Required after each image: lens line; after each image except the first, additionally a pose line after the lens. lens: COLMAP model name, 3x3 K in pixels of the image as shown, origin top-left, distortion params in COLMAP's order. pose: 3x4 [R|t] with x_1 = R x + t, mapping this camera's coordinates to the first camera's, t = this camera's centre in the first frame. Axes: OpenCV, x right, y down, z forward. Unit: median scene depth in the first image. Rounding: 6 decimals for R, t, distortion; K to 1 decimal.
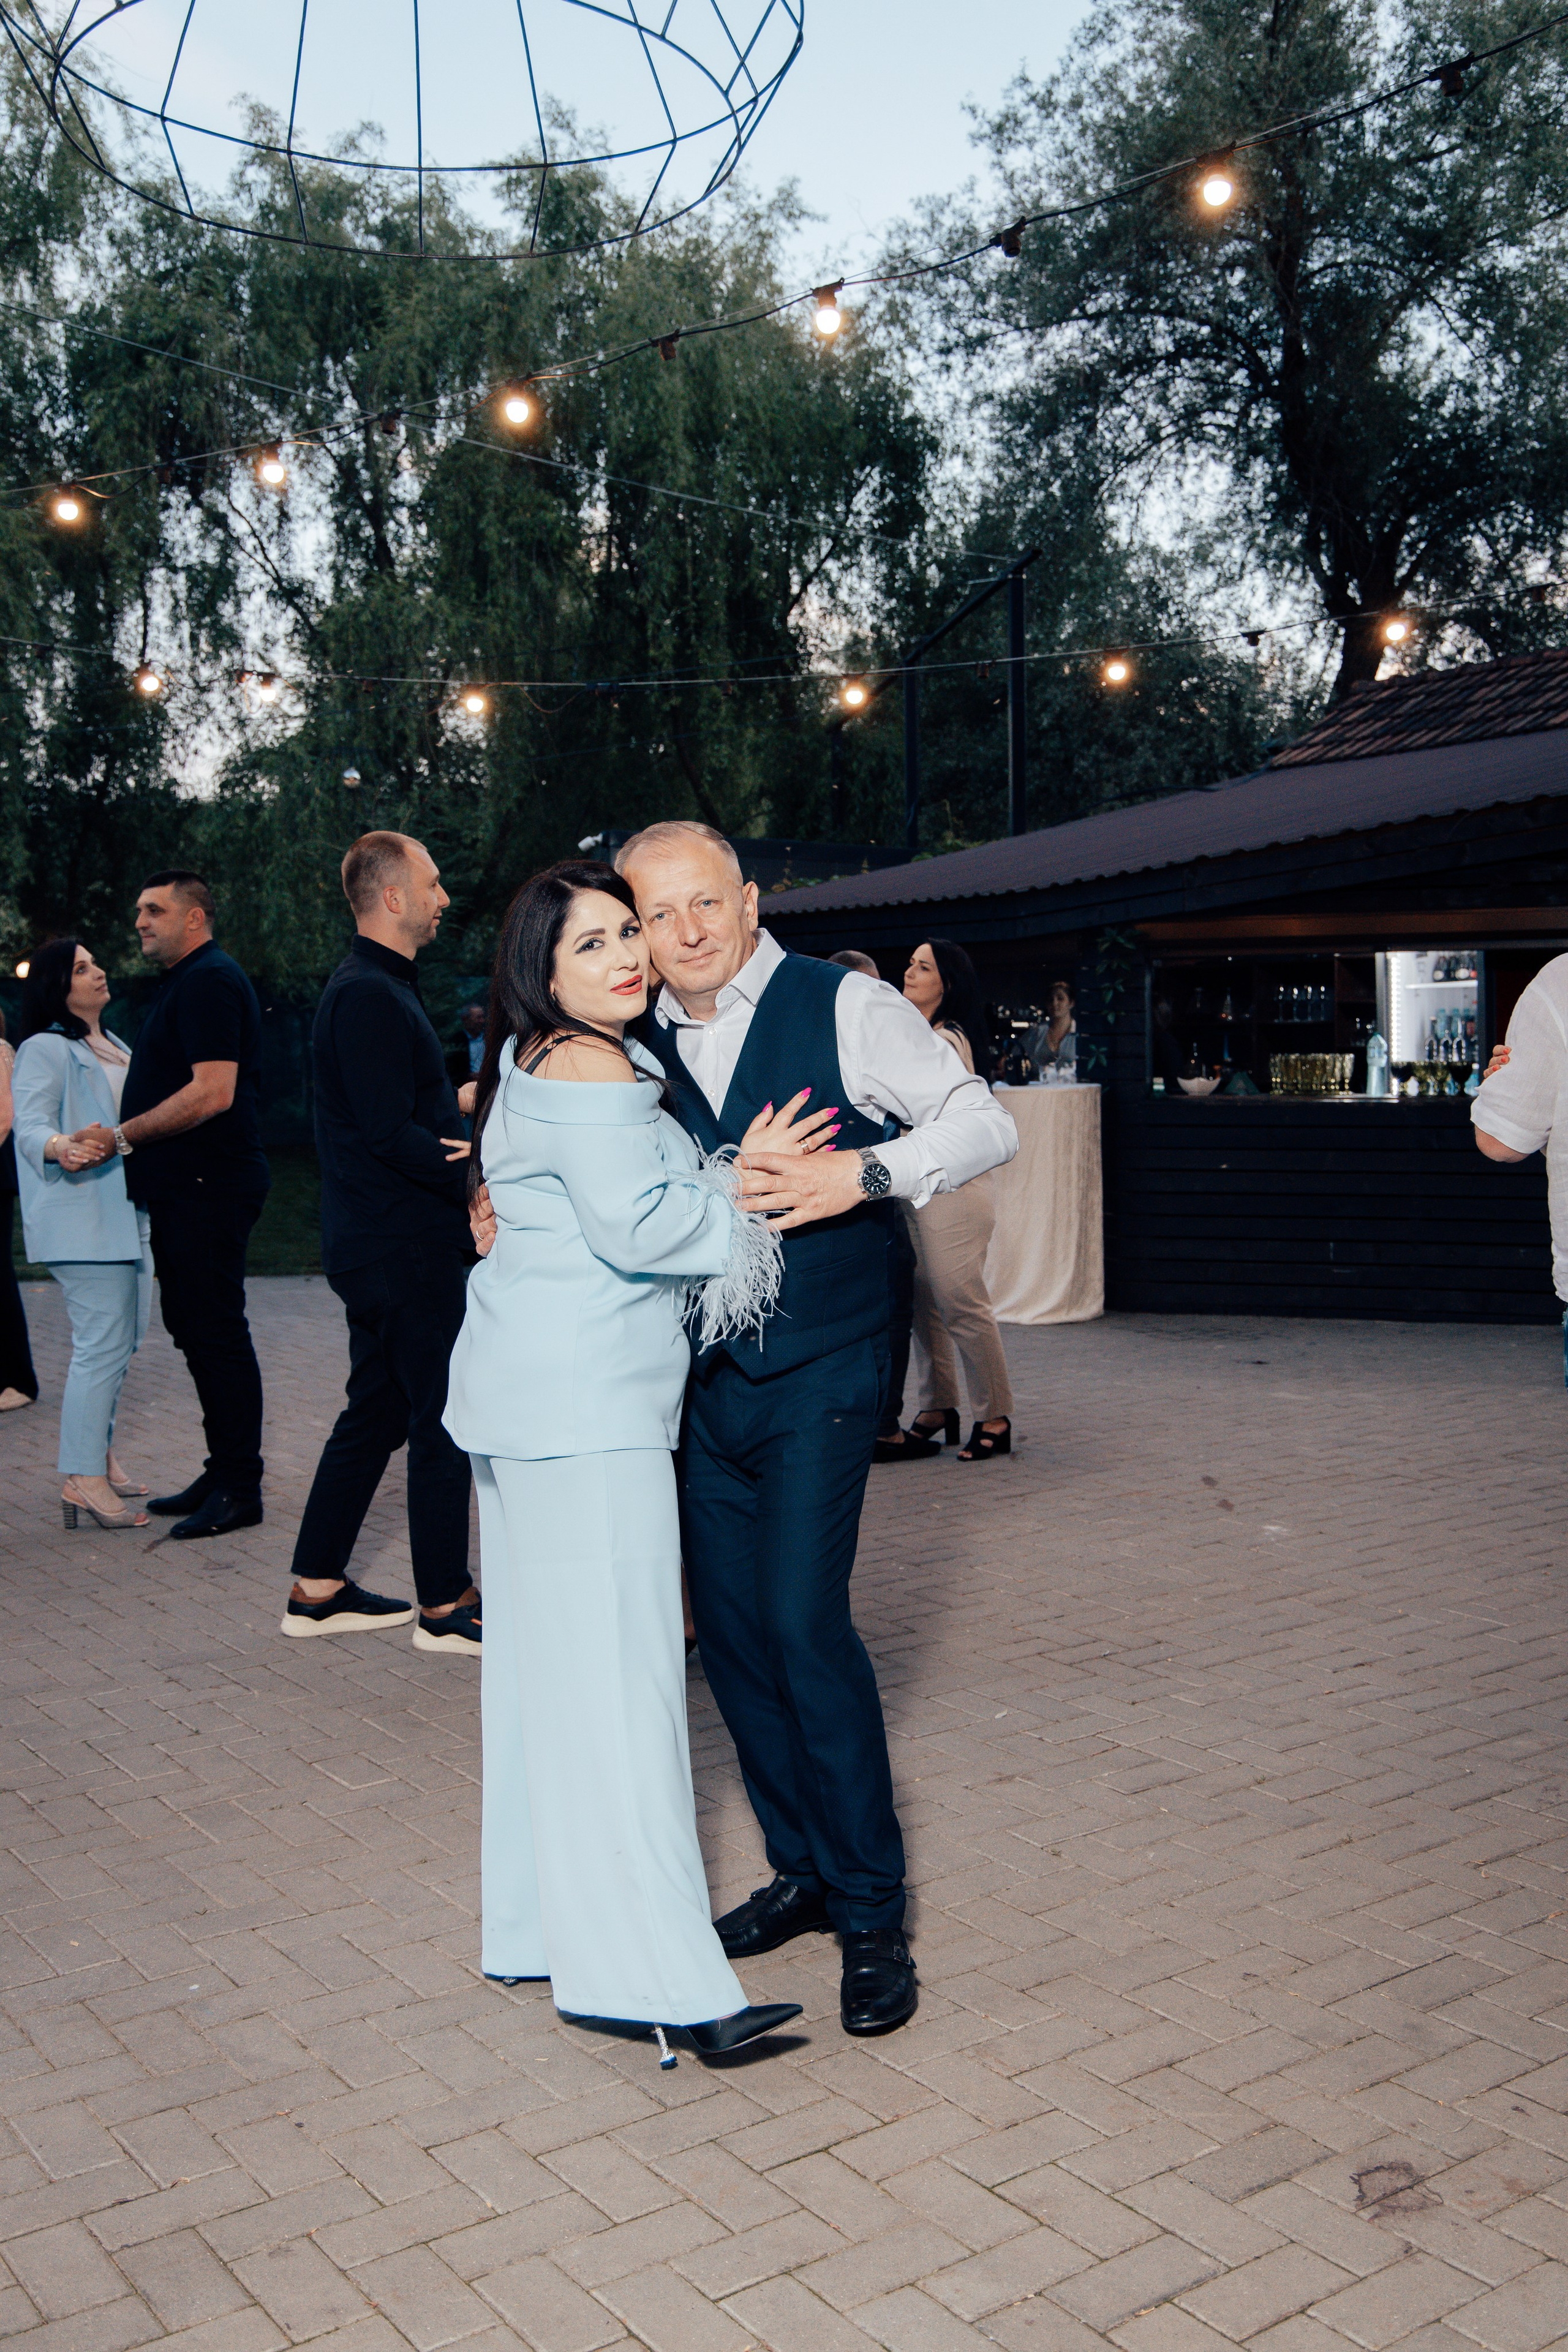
lens RADIAL K [[2234.2, 0, 776.8], [0, 2234.2, 1172.0], [0, 0, 1]] dist [-0.003694, 0.004483]
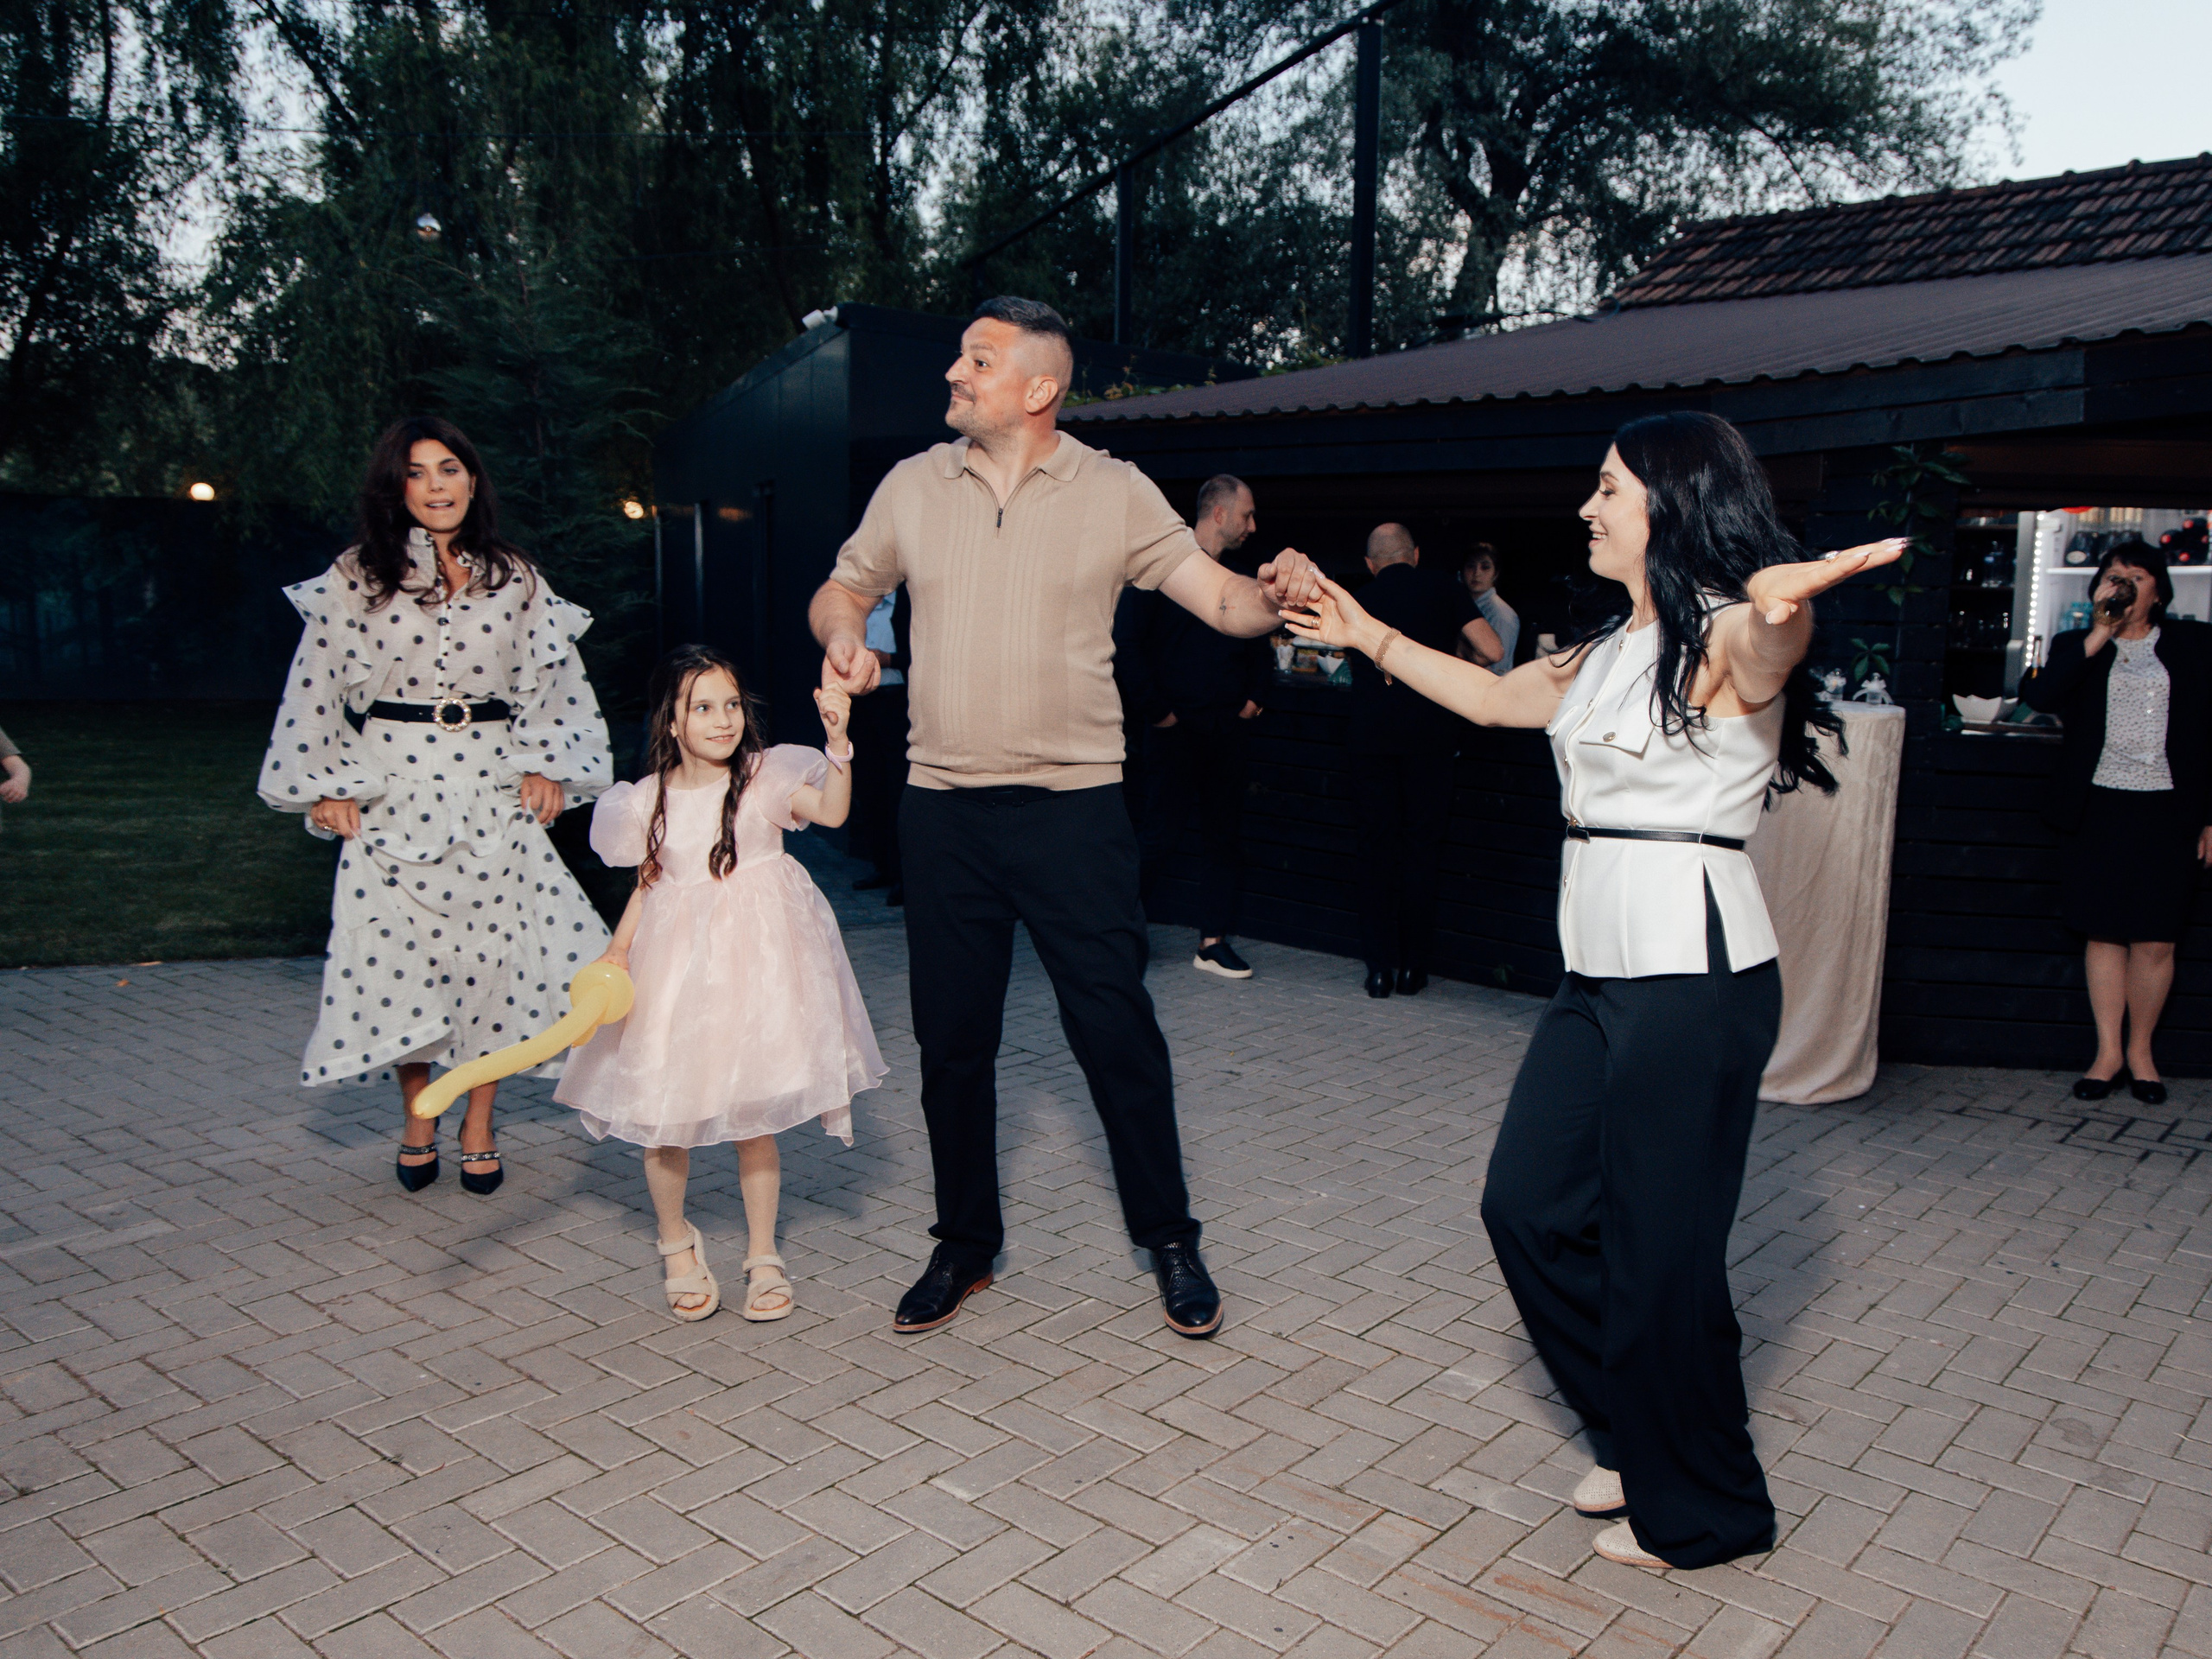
lens RADIAL K [[1734.1, 0, 1233.3], [0, 1734.1, 846.4], [0, 0, 1]] dist [-0.030913, 0.034058]
pose [[0.957586, -0.001862, 0.288143, -0.077471], [-0.020378, 0.997038, 0.074165, -0.015130], [-0.287428, -0.076891, 0.954711, 0.280641]]
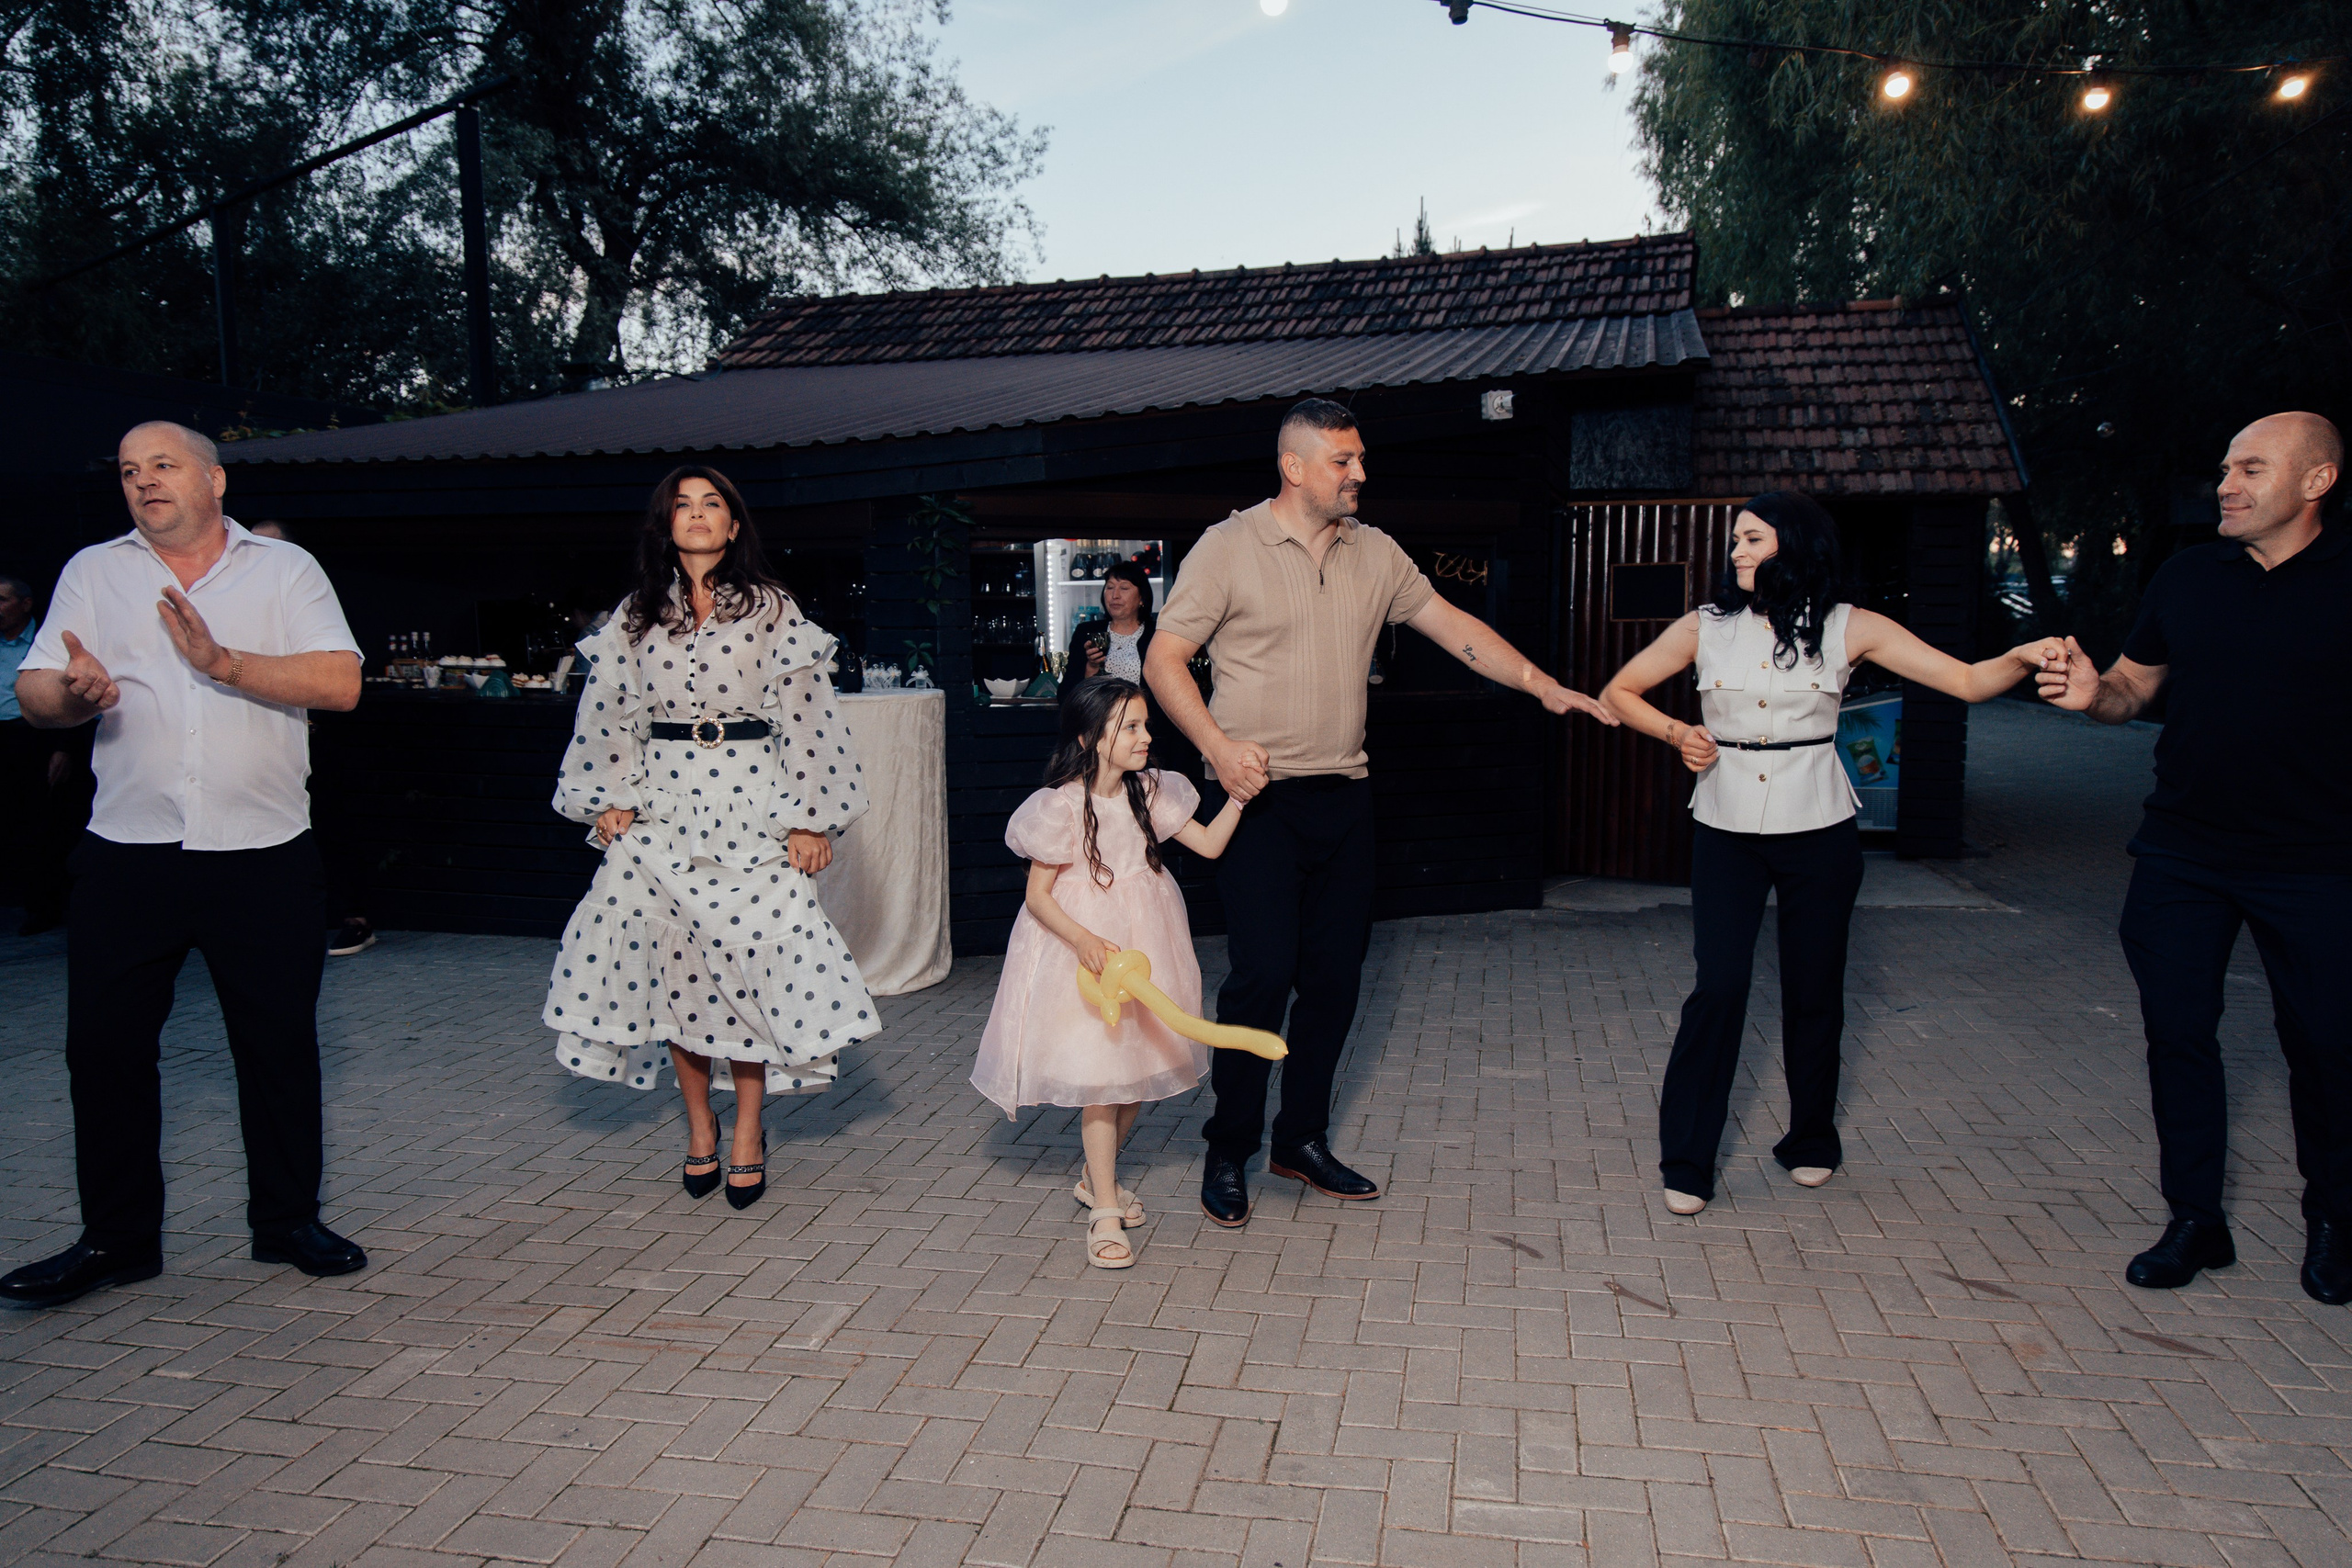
lens RADIAL K [[1556.1, 0, 1176.0], [0, 1556.1, 784.0], [0, 0, 1]] dist [0.010006, -0.004196]
pose [[0.724665, -0.063679, 0.686153, -0.086907], [0.043076, 0.997960, 0.047123, -0.012934], [-0.687753, -0.004592, 0.725930, 0.247426]]
